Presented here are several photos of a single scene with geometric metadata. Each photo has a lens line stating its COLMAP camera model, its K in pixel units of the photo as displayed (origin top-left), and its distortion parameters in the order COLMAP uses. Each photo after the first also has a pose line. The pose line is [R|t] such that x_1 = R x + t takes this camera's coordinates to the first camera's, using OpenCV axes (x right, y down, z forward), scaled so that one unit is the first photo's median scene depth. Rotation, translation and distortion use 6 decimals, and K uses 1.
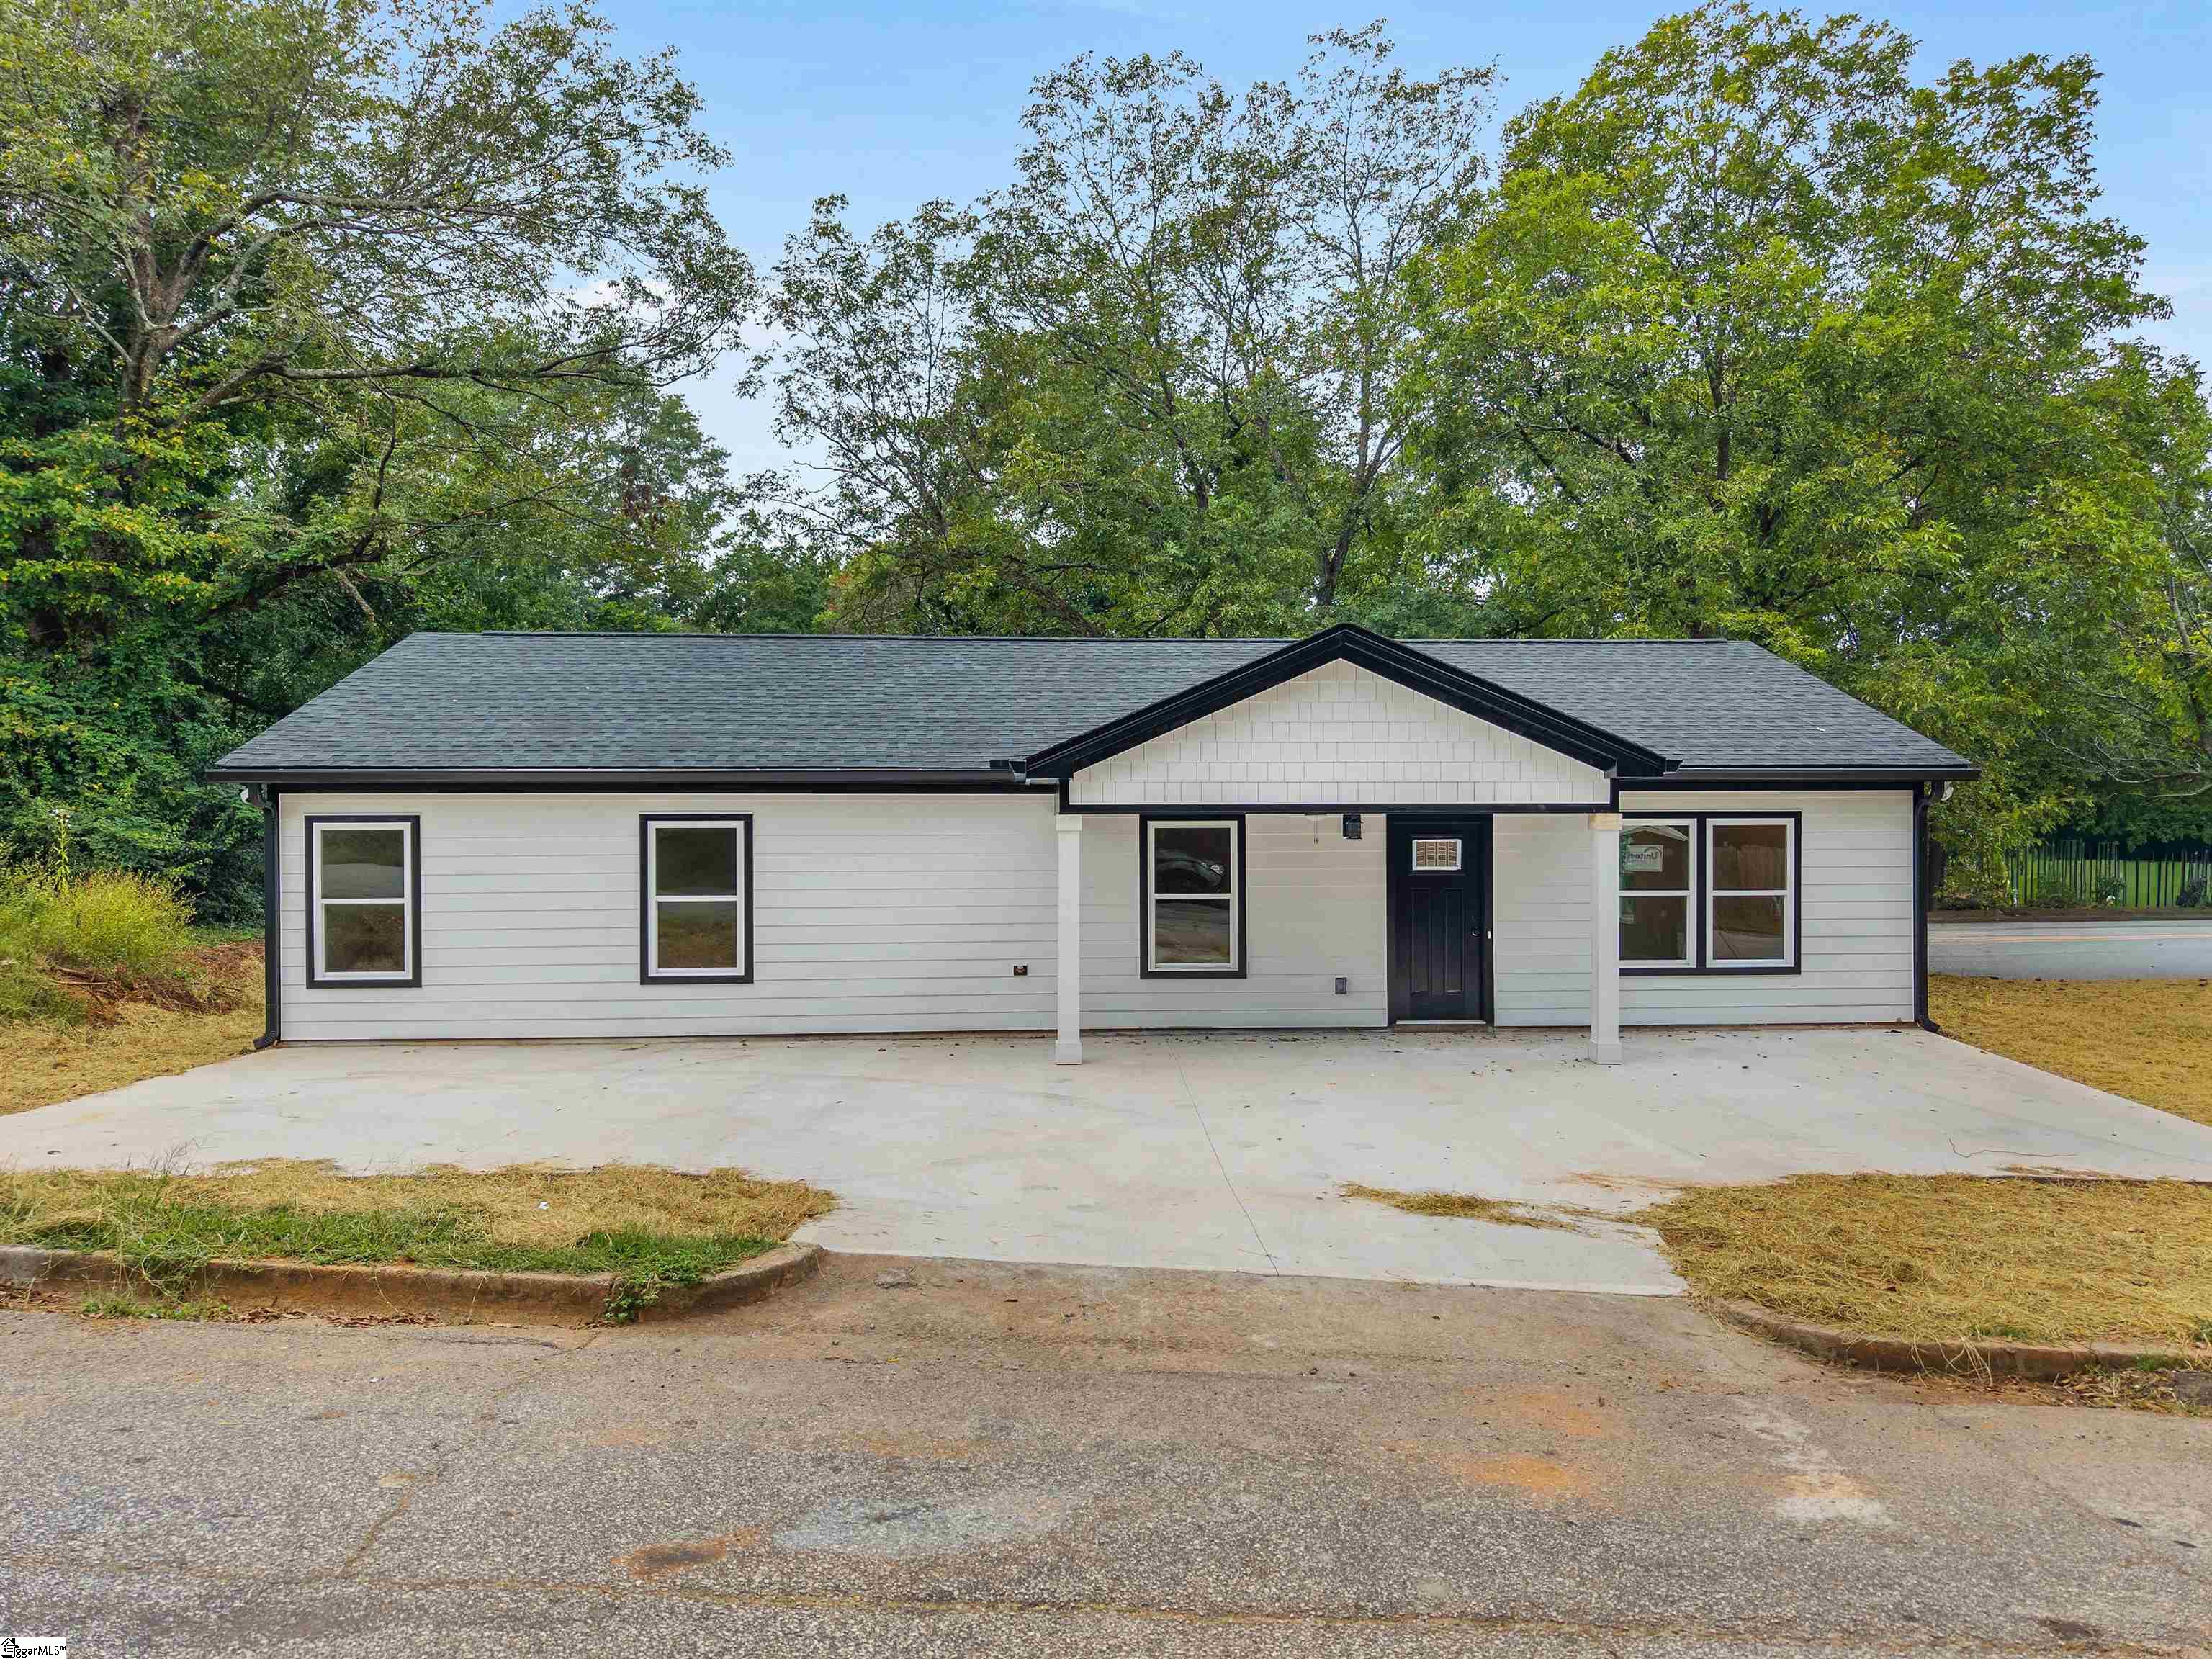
lens RADIAL K [[1073.7, 0, 1106.0], [0, 1073.7, 829.5], [0, 0, 1]] dist [0.024673, -0.000089]
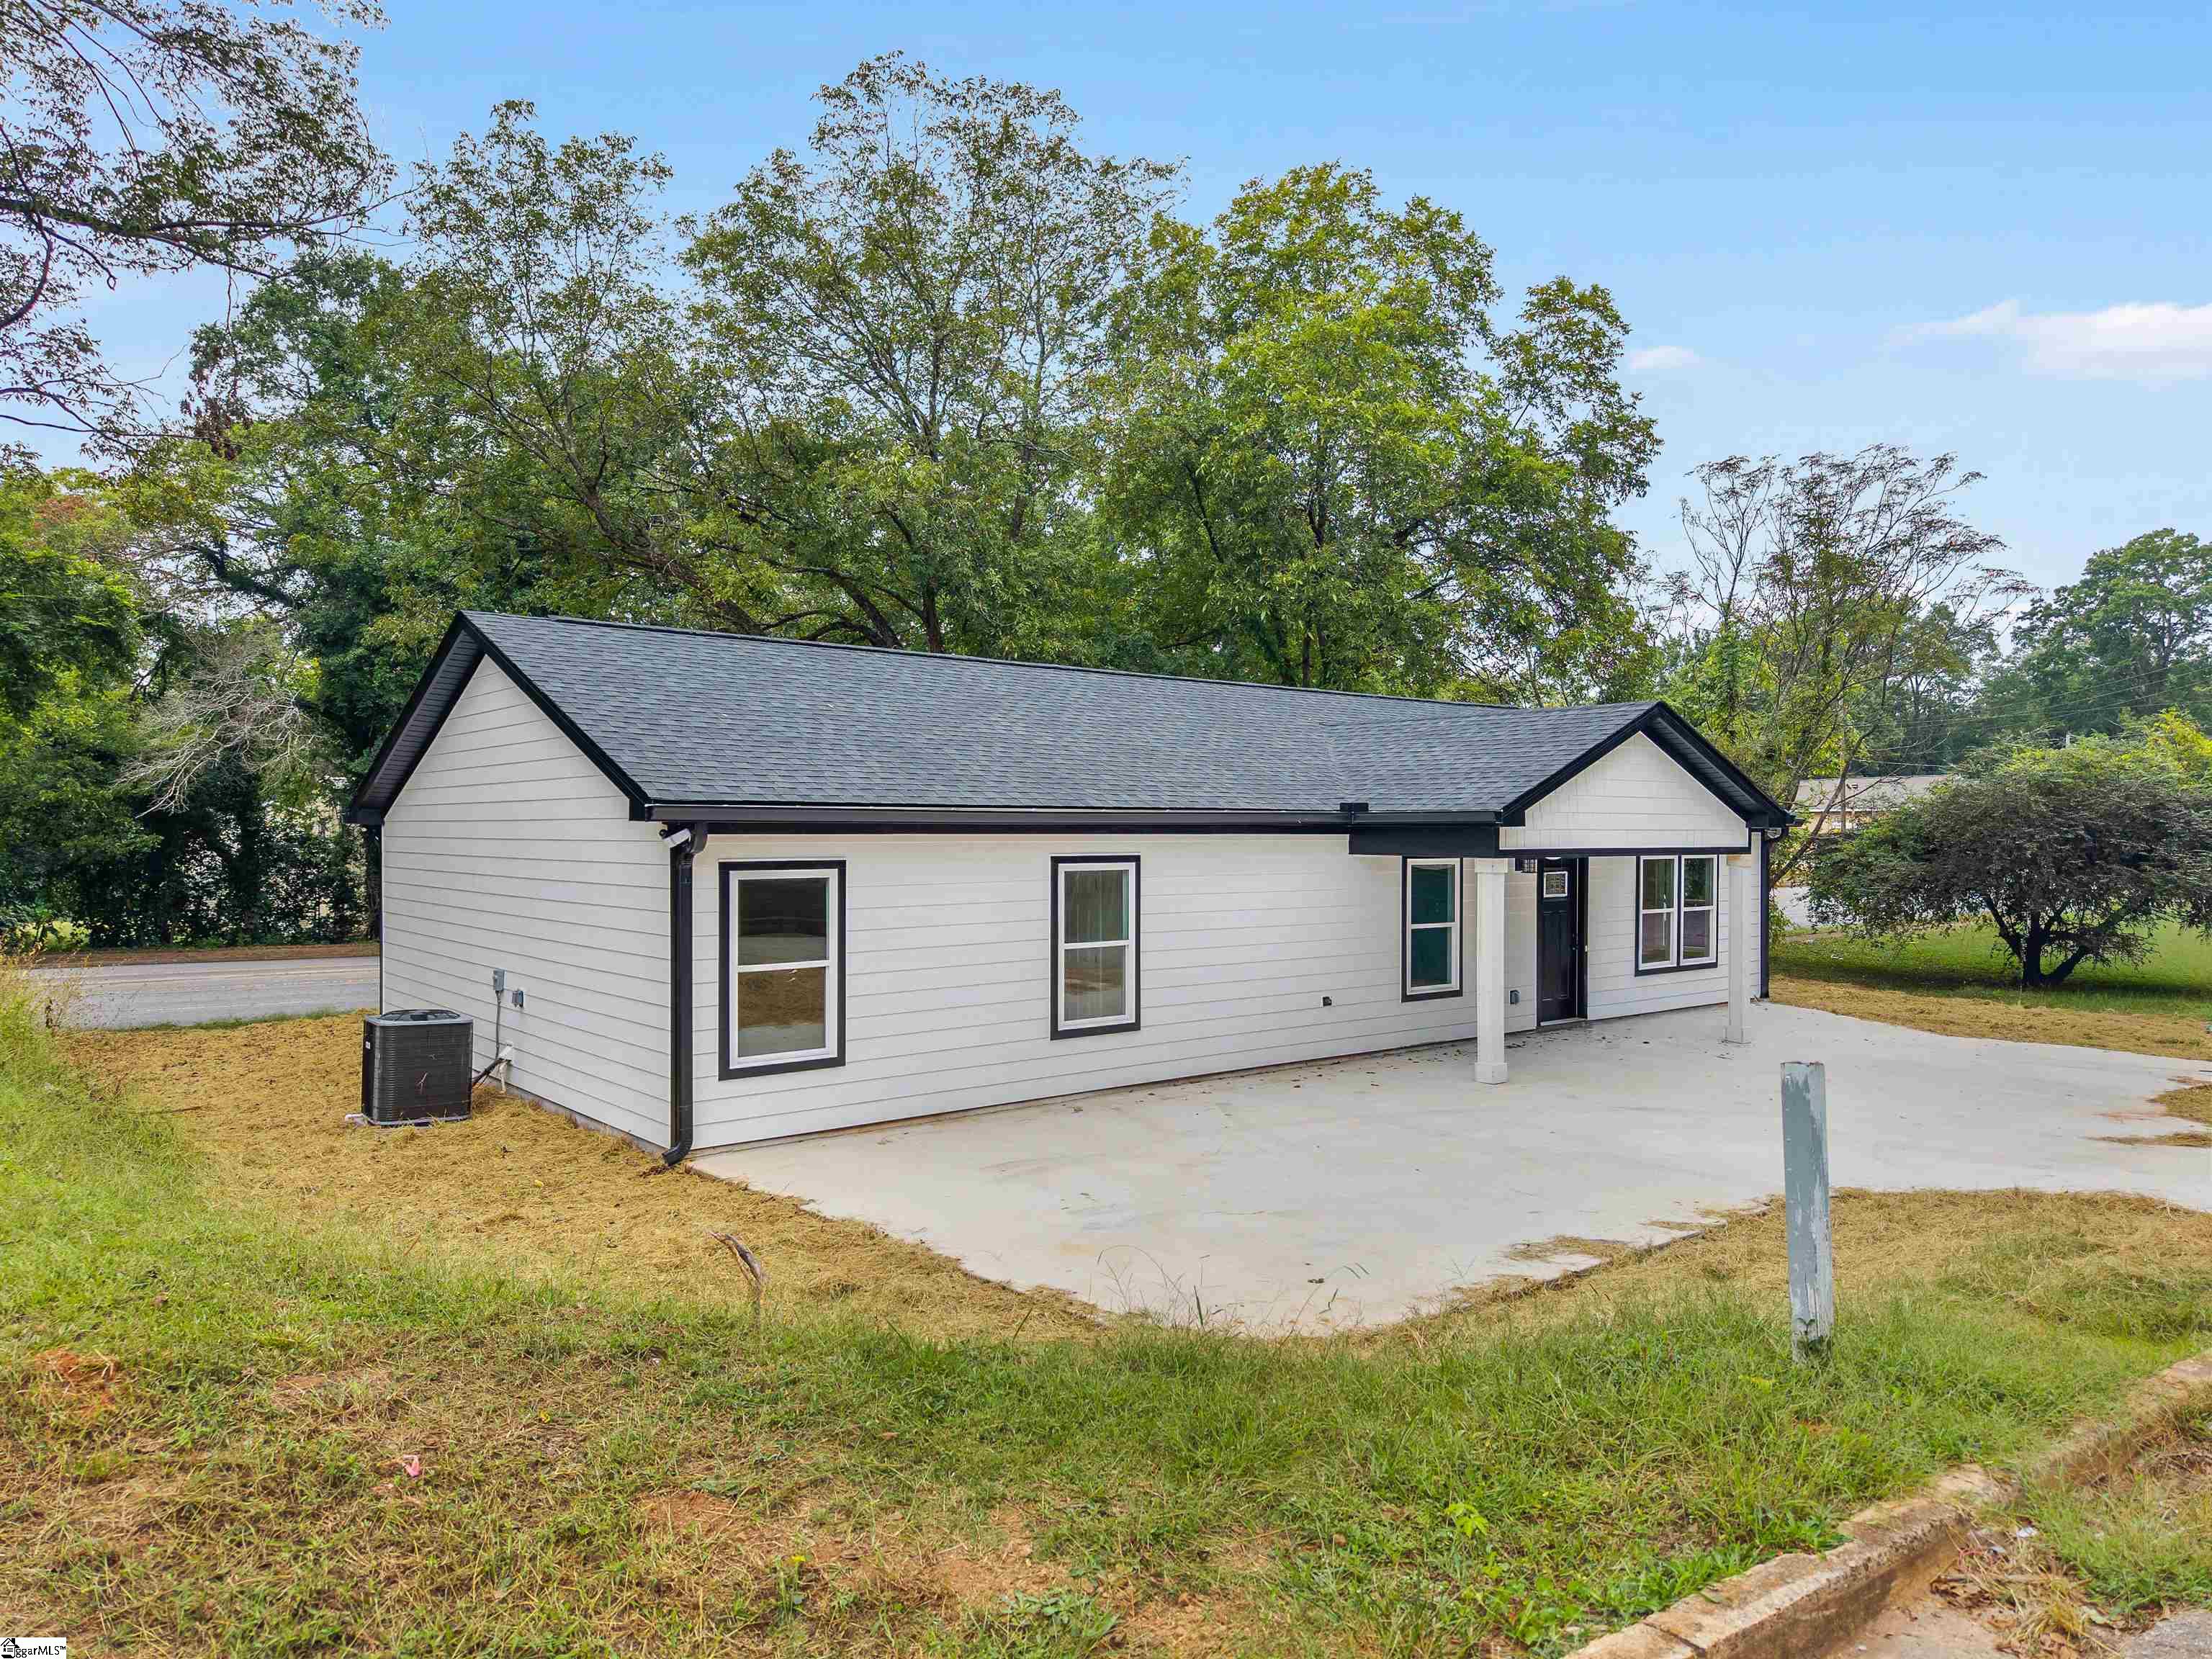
lens RADIAL K [[1476.0, 0, 1106.0], [0, 1476.0, 829.5], [0, 0, 1]] dist [0.146458, -0.000169]
pose [[0.793097, 0.002274, 0.609091, -1.166012], [0.021798, 0.999246, -0.032115, 0.004507], [-0.608705, 0.038747, 0.792450, -0.043268]]
